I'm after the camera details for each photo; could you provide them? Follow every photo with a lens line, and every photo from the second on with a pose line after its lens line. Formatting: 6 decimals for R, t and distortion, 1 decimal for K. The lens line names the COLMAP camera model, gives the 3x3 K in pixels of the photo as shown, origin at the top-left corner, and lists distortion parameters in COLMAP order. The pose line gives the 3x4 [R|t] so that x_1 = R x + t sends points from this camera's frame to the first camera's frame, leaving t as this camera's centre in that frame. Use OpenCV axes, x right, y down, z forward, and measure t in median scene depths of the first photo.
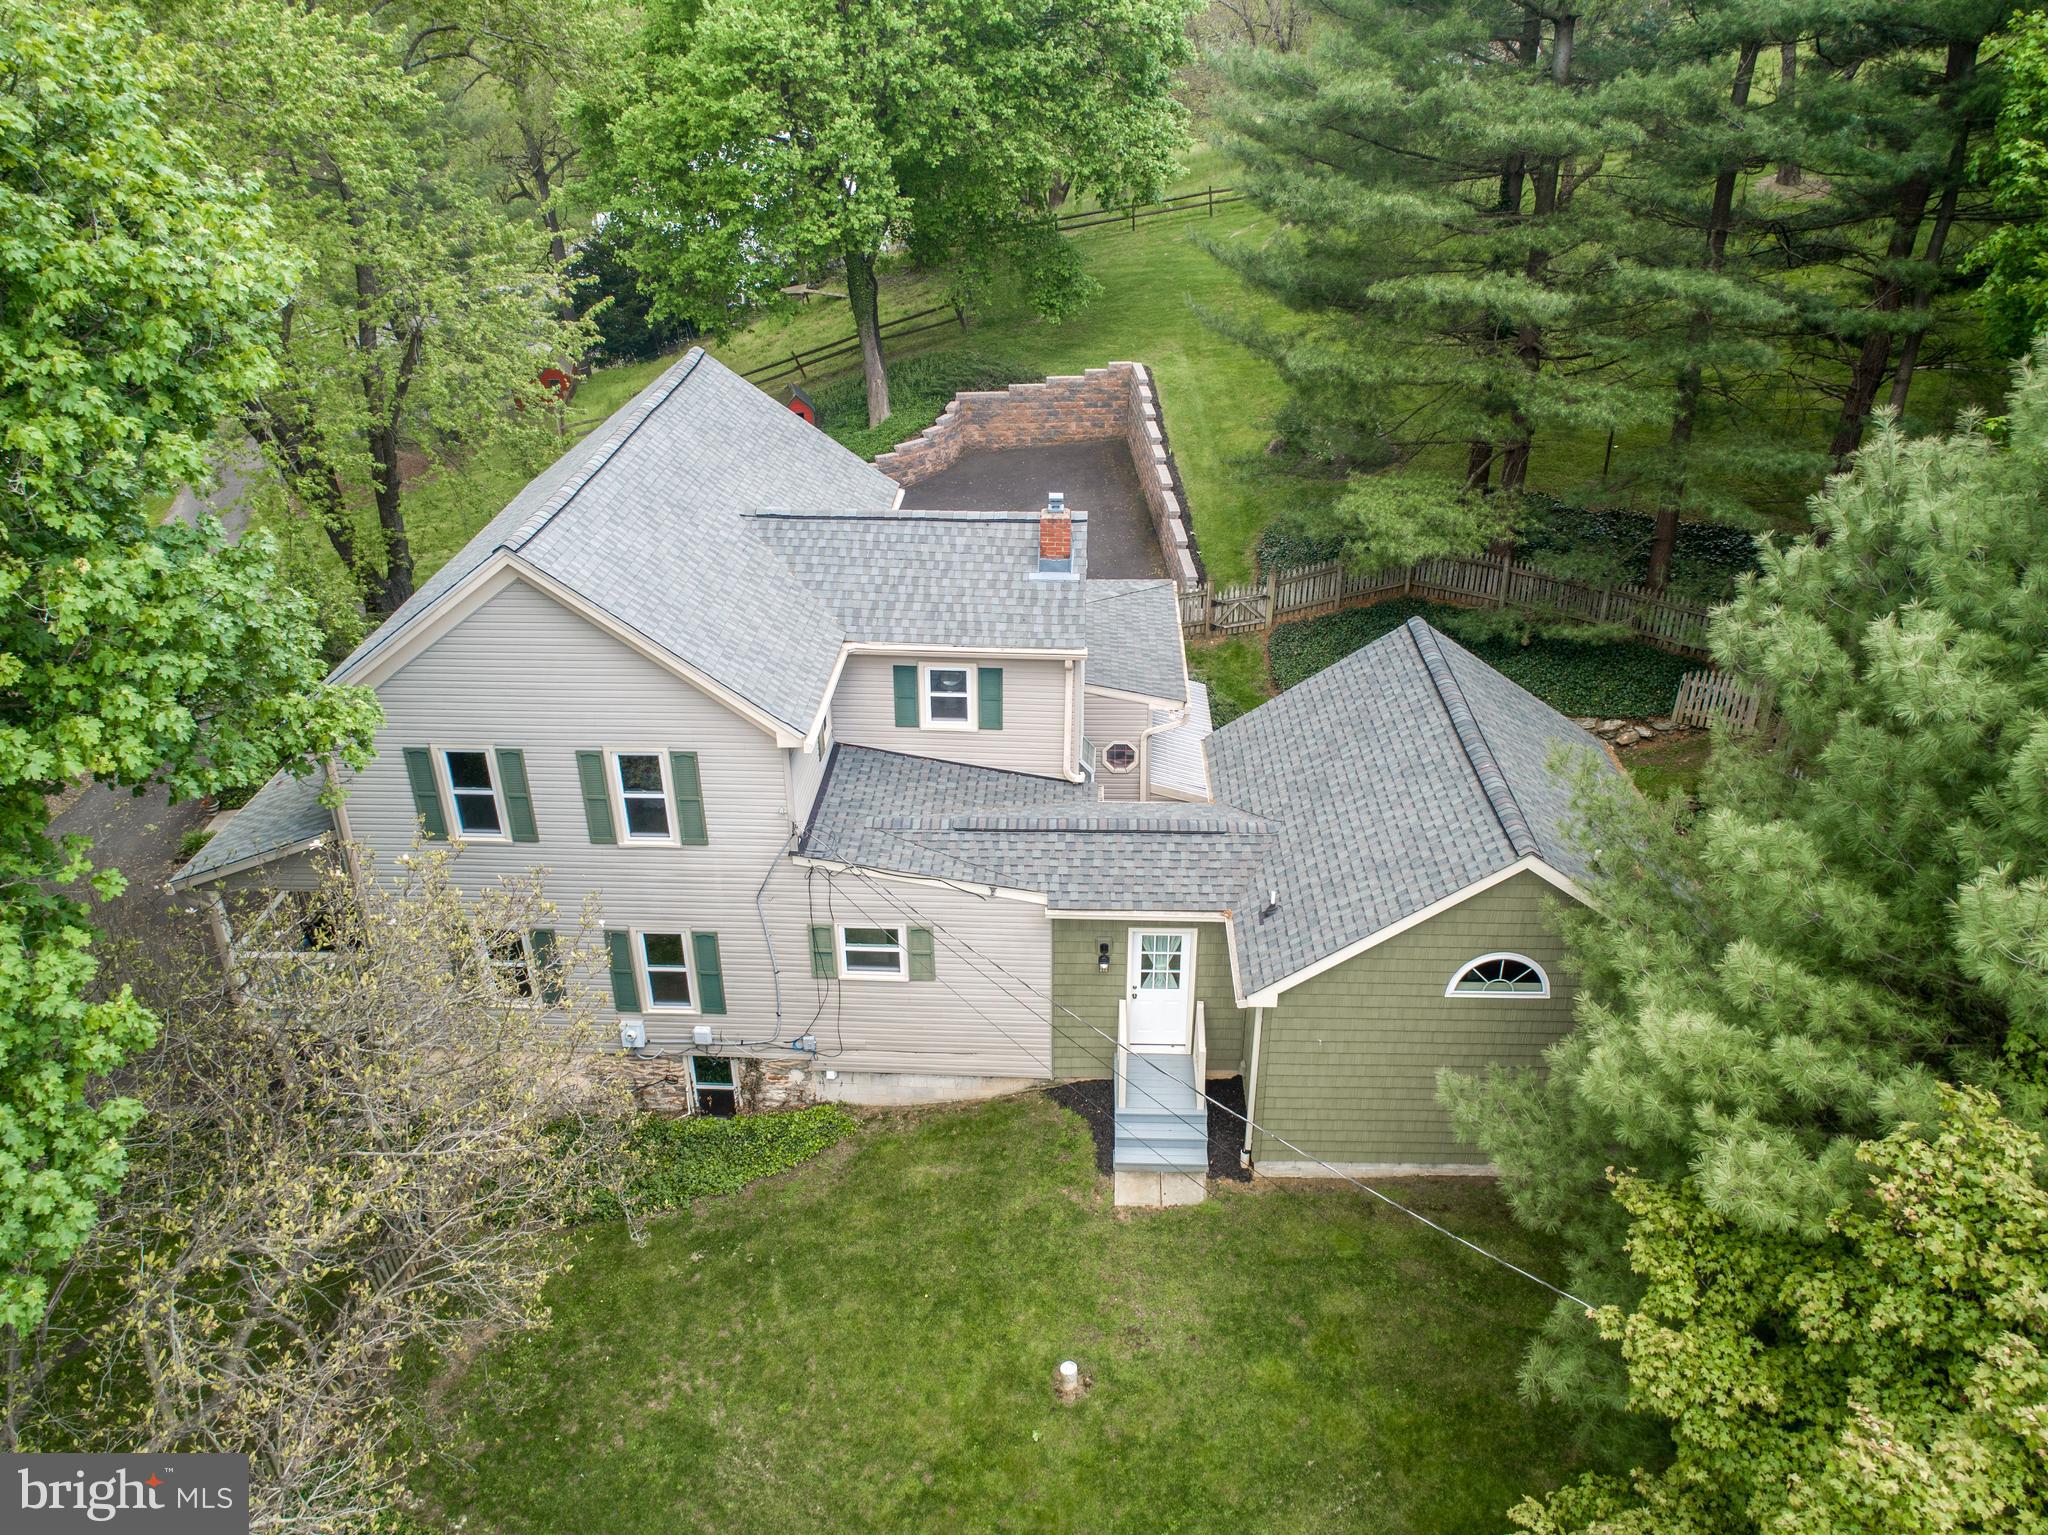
lens RADIAL K [[1540.0, 0, 1024.0], [0, 1540.0, 767.5], [0, 0, 1]] dist [-0.024924, 0.005401]
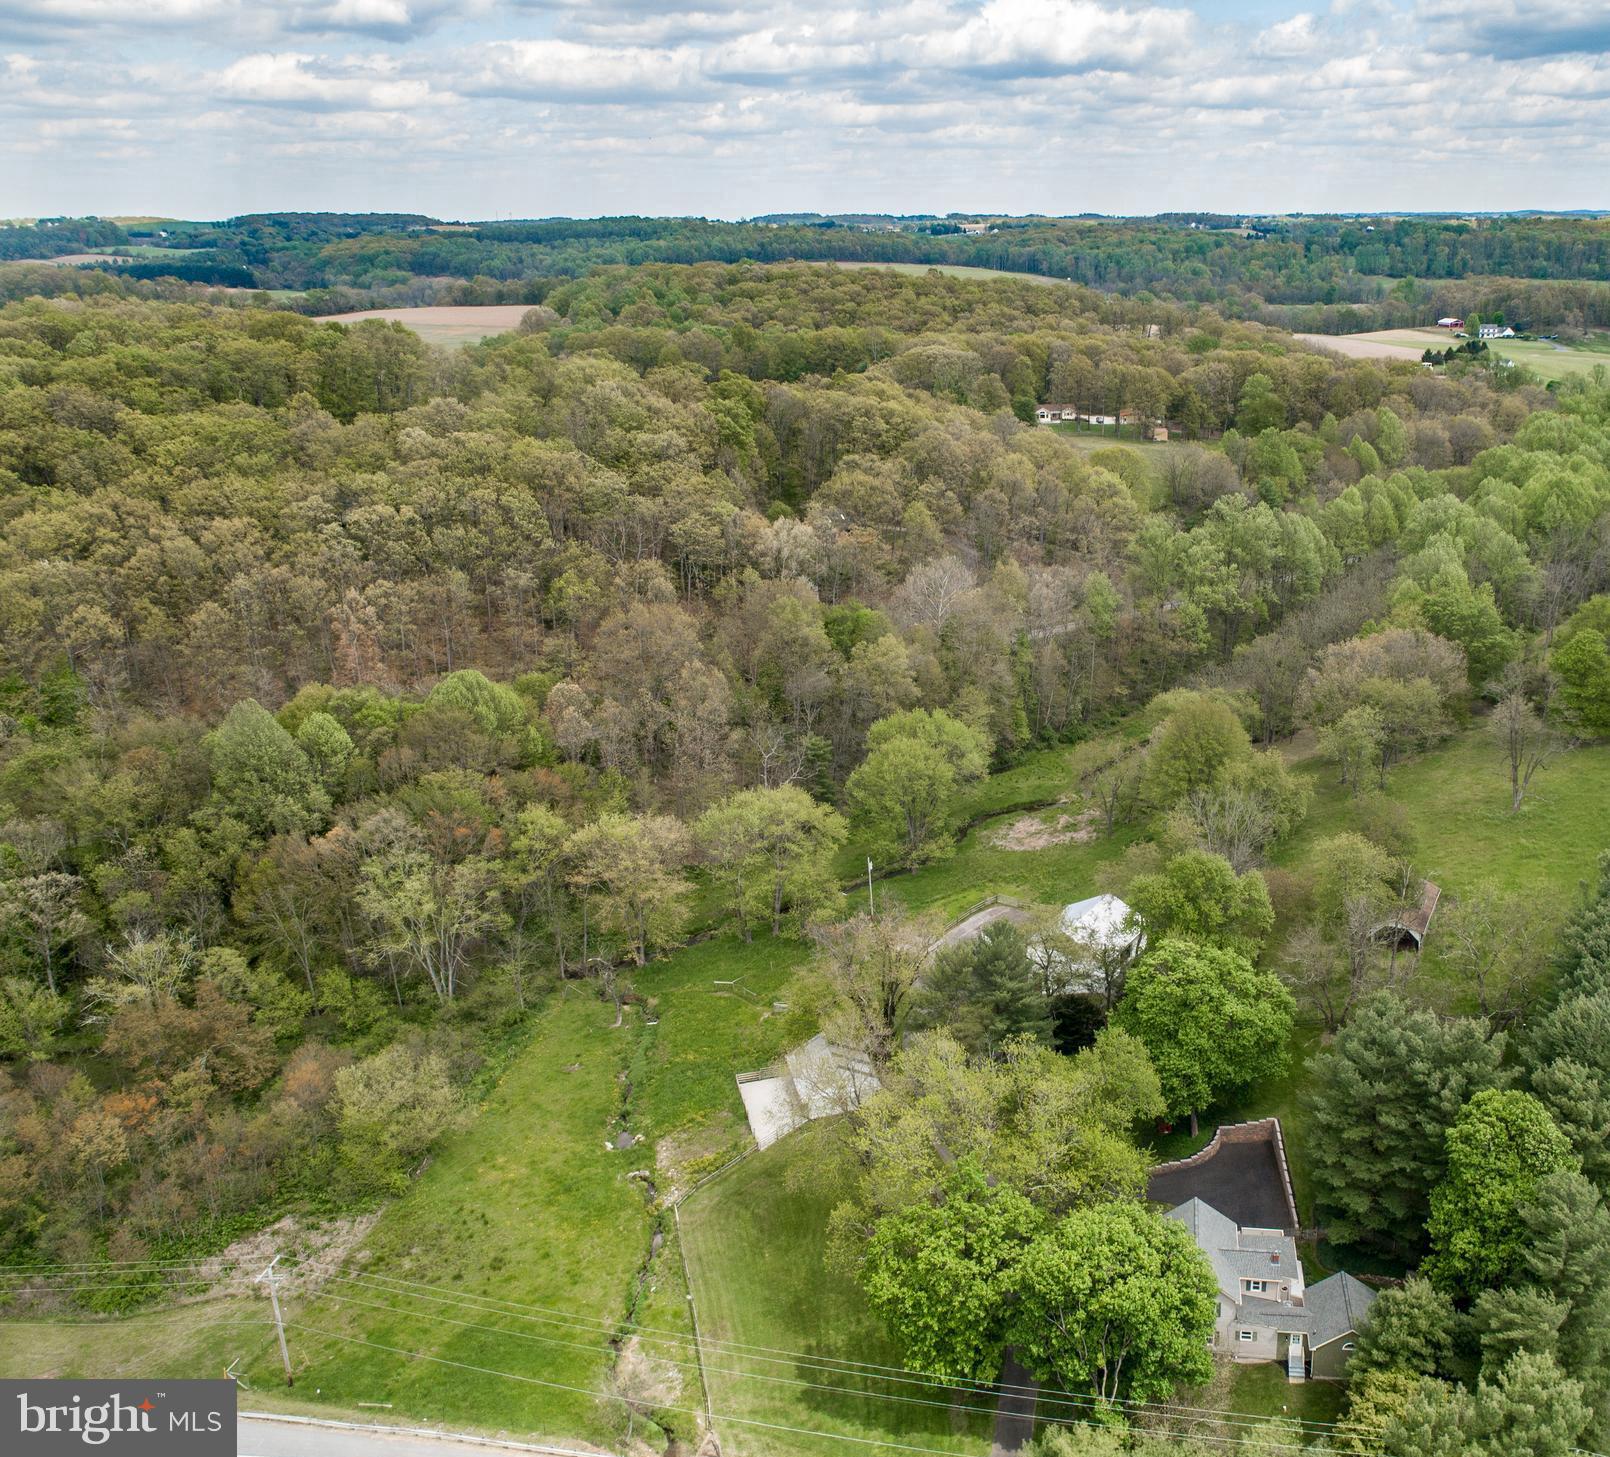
lens RADIAL K [[1532.2, 0, 978.1], [0, 1532.2, 698.8], [0, 0, 1]] dist [-0.005736, -0.008370]
pose [[0.997322, 0.002226, -0.073106, -0.686218], [-0.015206, 0.984007, -0.177479, -1.200976], [0.071541, 0.178115, 0.981406, -5.150065]]
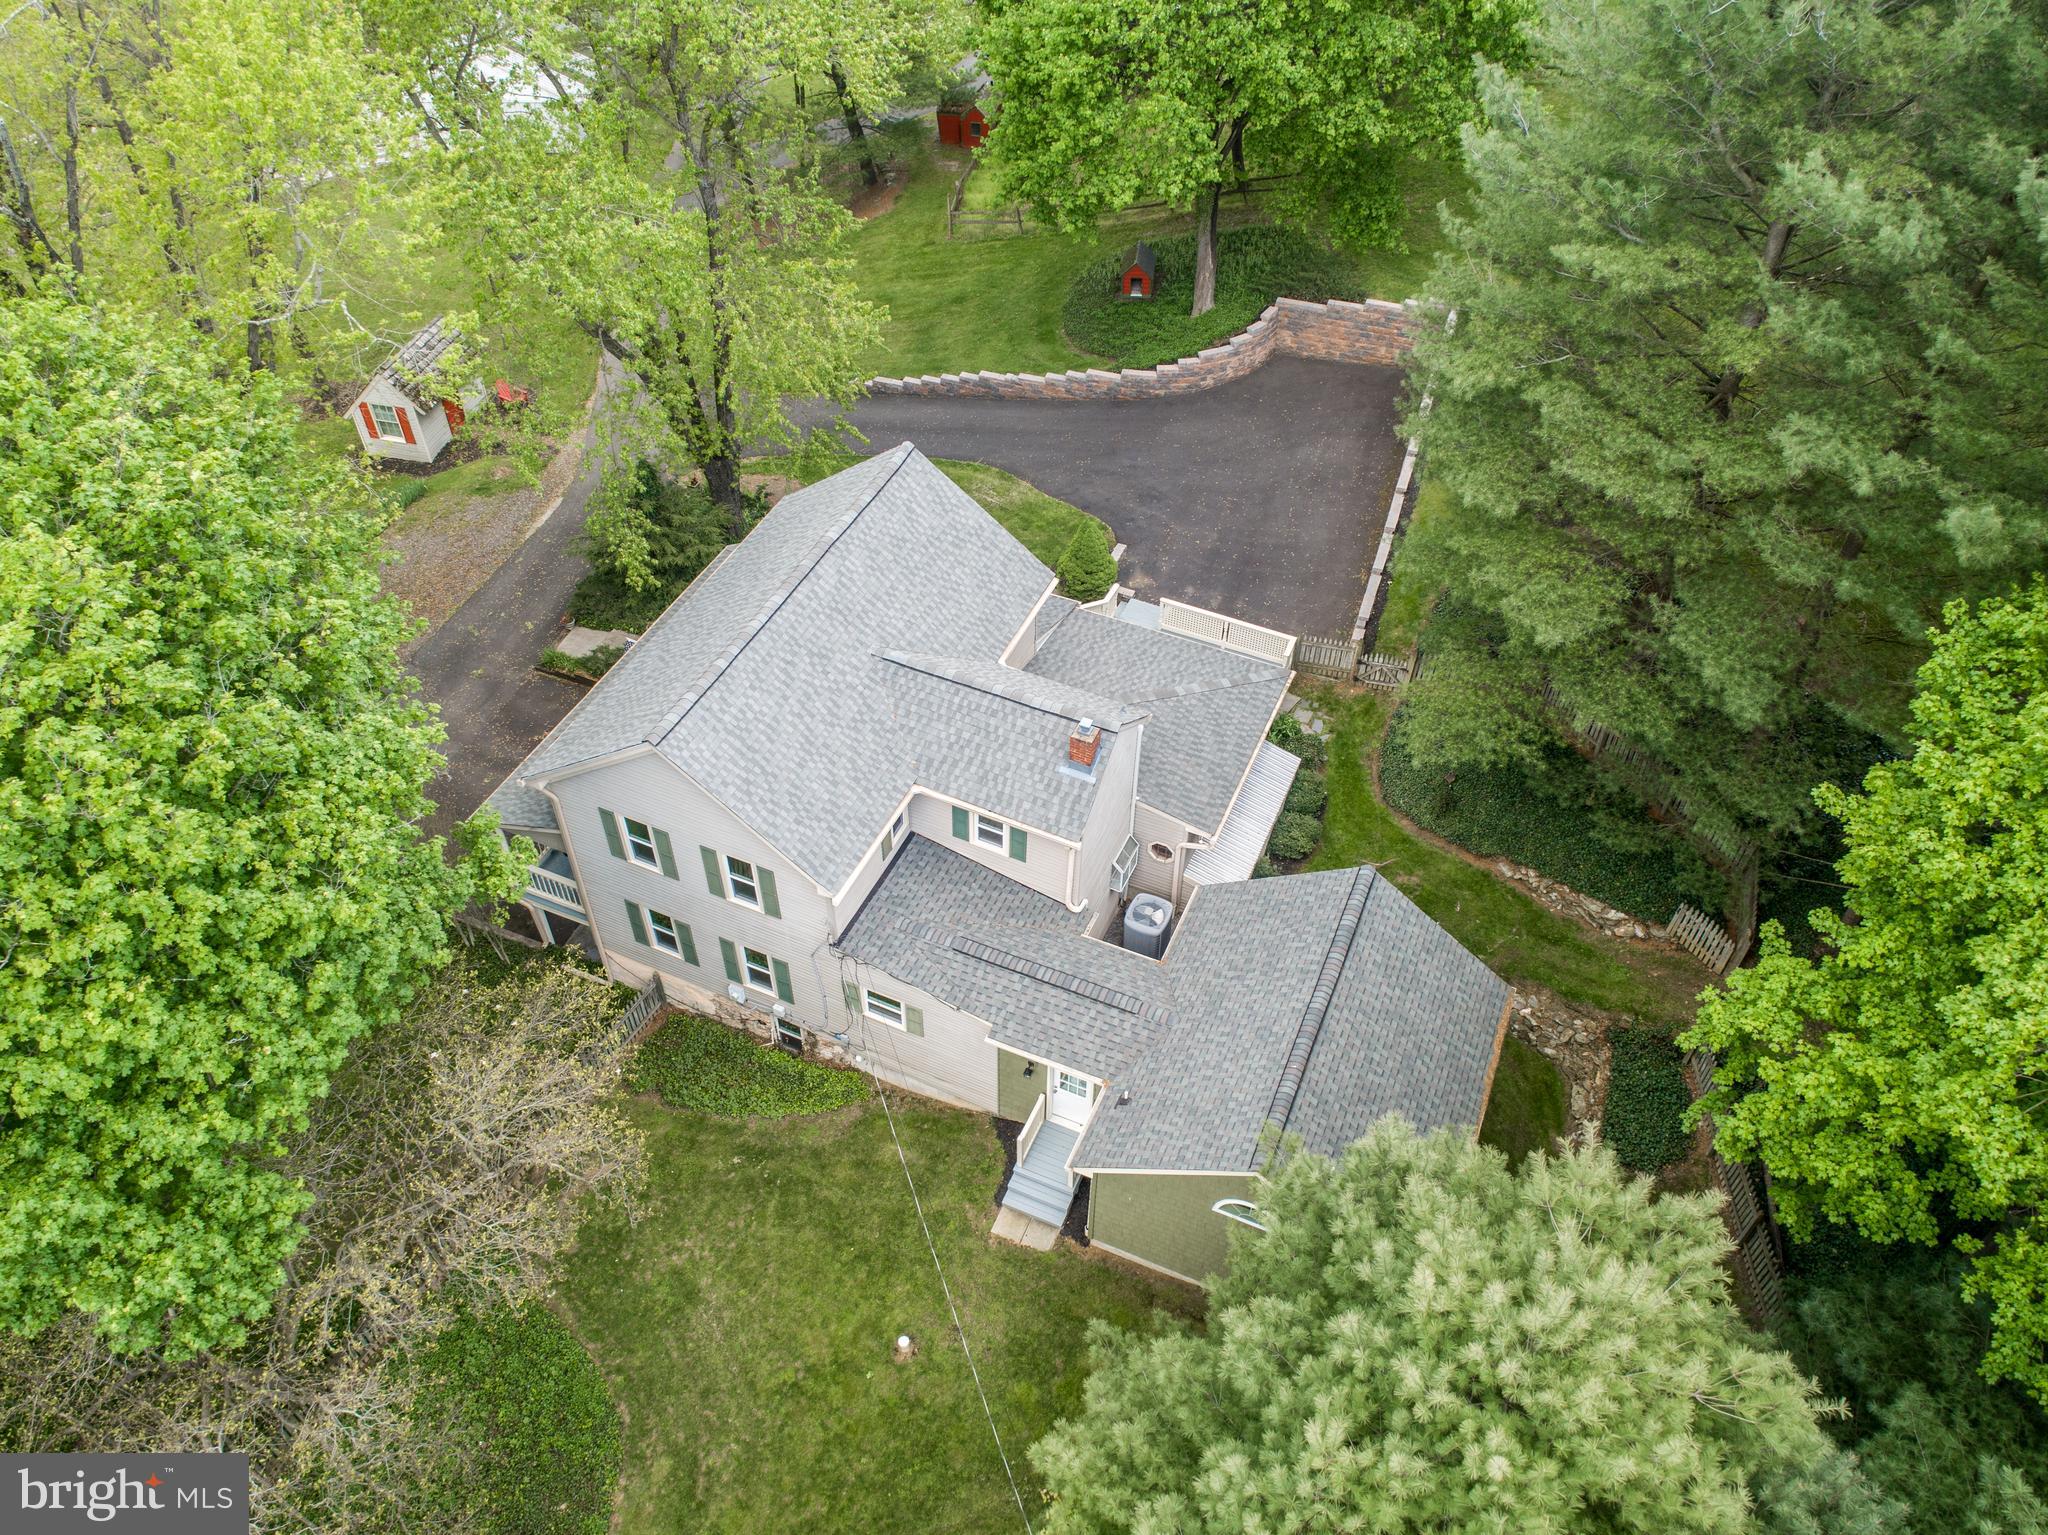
lens RADIAL K [[1540.0, 0, 1024.0], [0, 1540.0, 767.5], [0, 0, 1]] dist [-0.024924, 0.005401]
pose [[0.930846, 0.271978, -0.244035, 0.298817], [-0.186326, 0.927776, 0.323287, -0.553062], [0.314337, -0.255461, 0.914293, -0.193071]]
